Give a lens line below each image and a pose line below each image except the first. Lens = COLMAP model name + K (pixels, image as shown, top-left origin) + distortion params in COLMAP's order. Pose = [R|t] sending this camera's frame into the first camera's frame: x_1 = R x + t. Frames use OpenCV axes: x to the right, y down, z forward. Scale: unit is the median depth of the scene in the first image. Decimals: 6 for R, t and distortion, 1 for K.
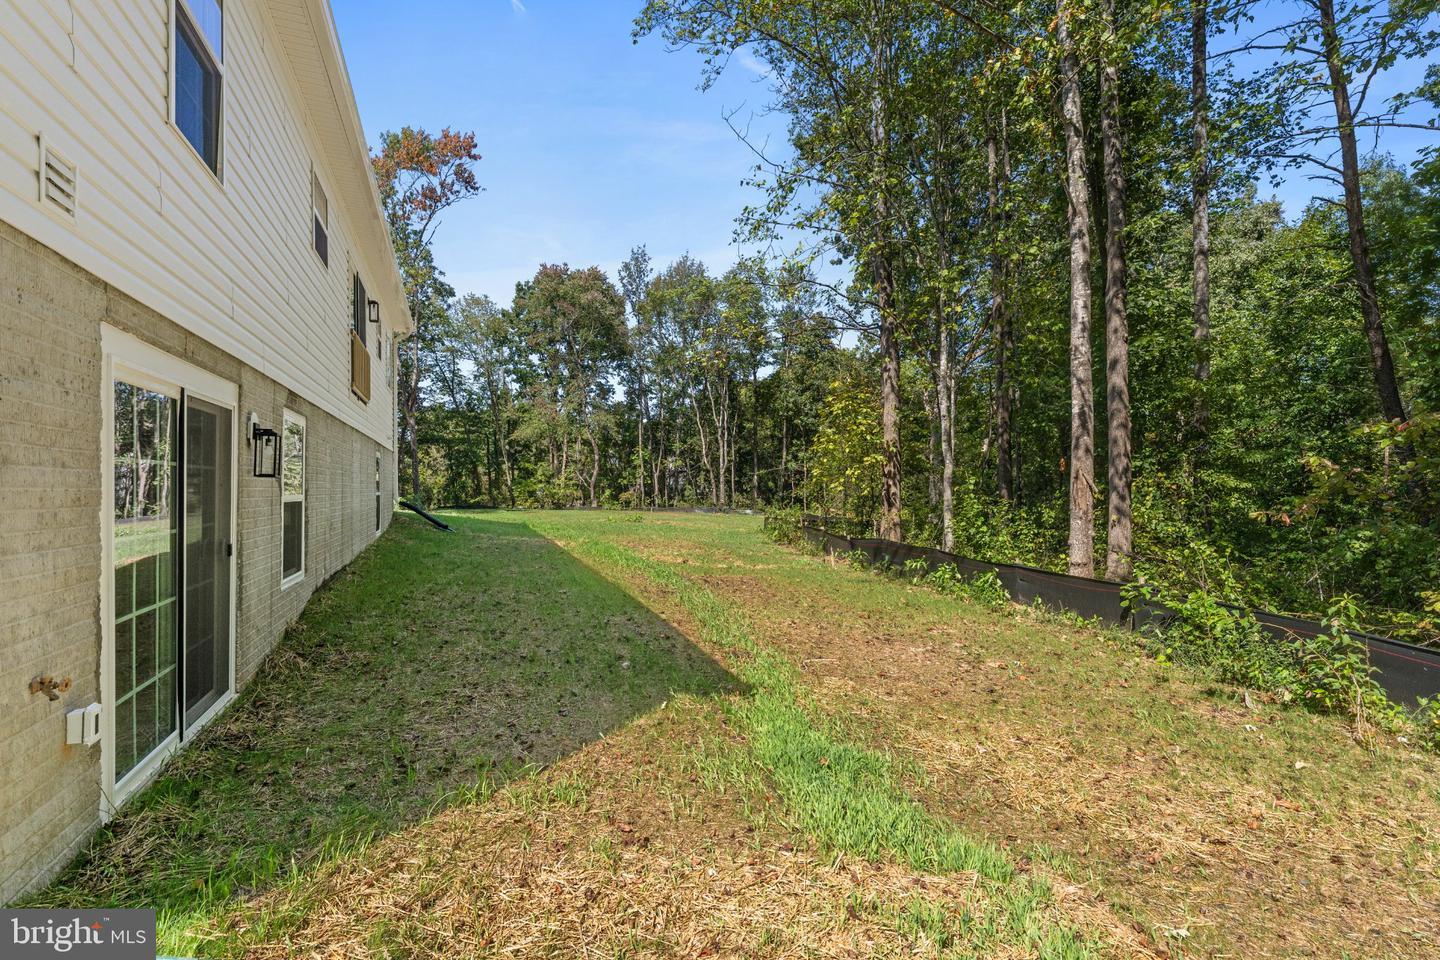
lens RADIAL K [[663.4, 0, 721.8], [0, 663.4, 483.0], [0, 0, 1]] dist [0.022764, -0.000132]
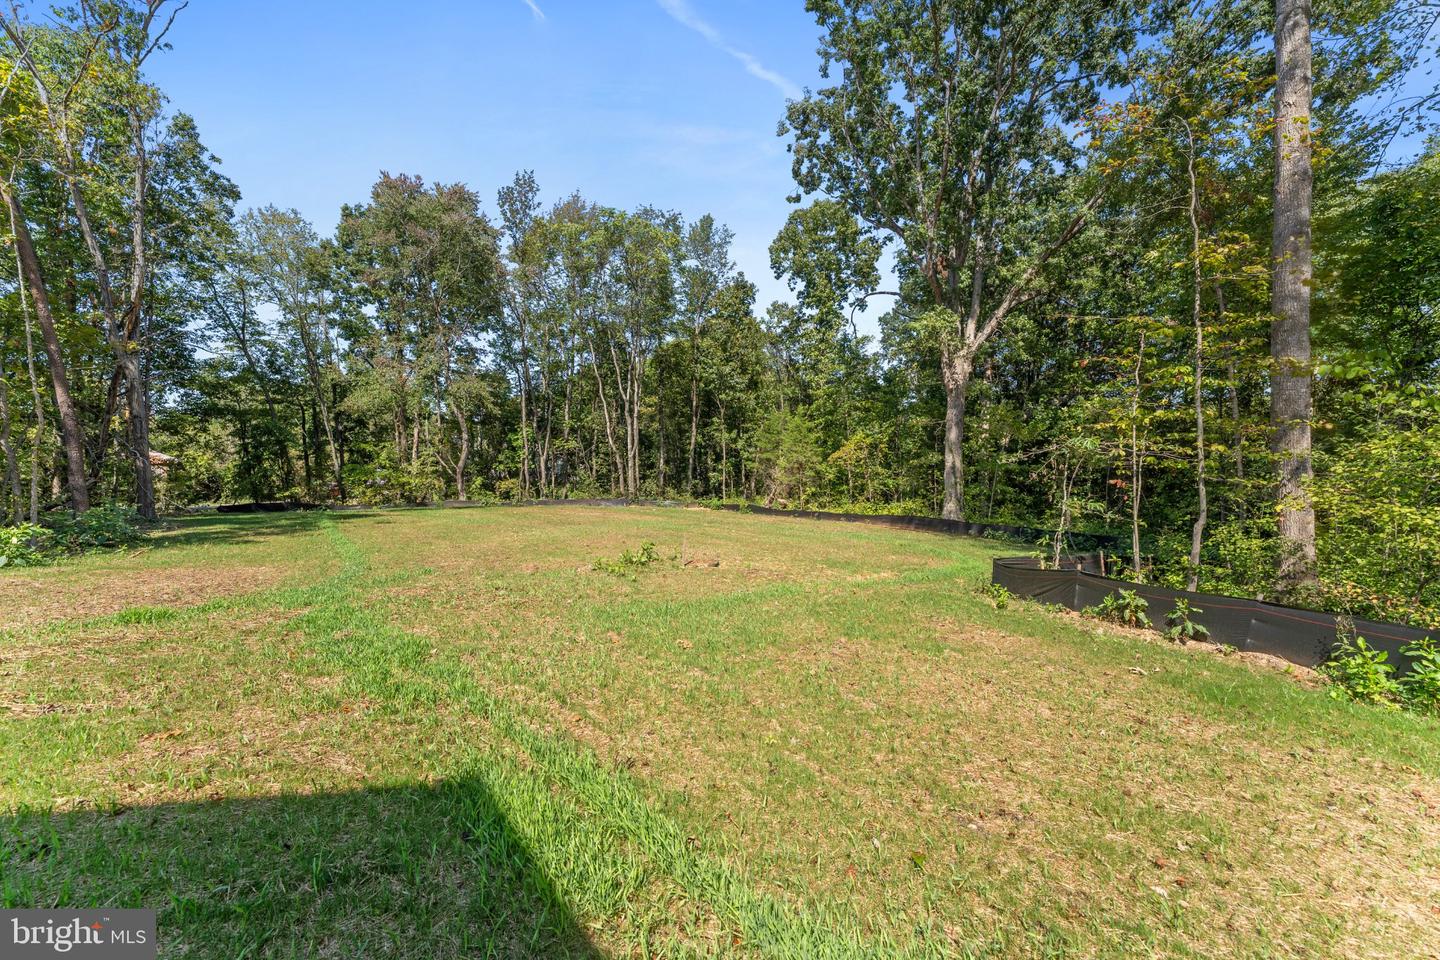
lens RADIAL K [[591.6, 0, 741.2], [0, 591.6, 480.7], [0, 0, 1]] dist [-0.002312, 0.000481]
pose [[0.957491, -0.012490, 0.288192, -0.074876], [0.004110, 0.999552, 0.029662, -0.005739], [-0.288433, -0.027217, 0.957113, 0.228377]]
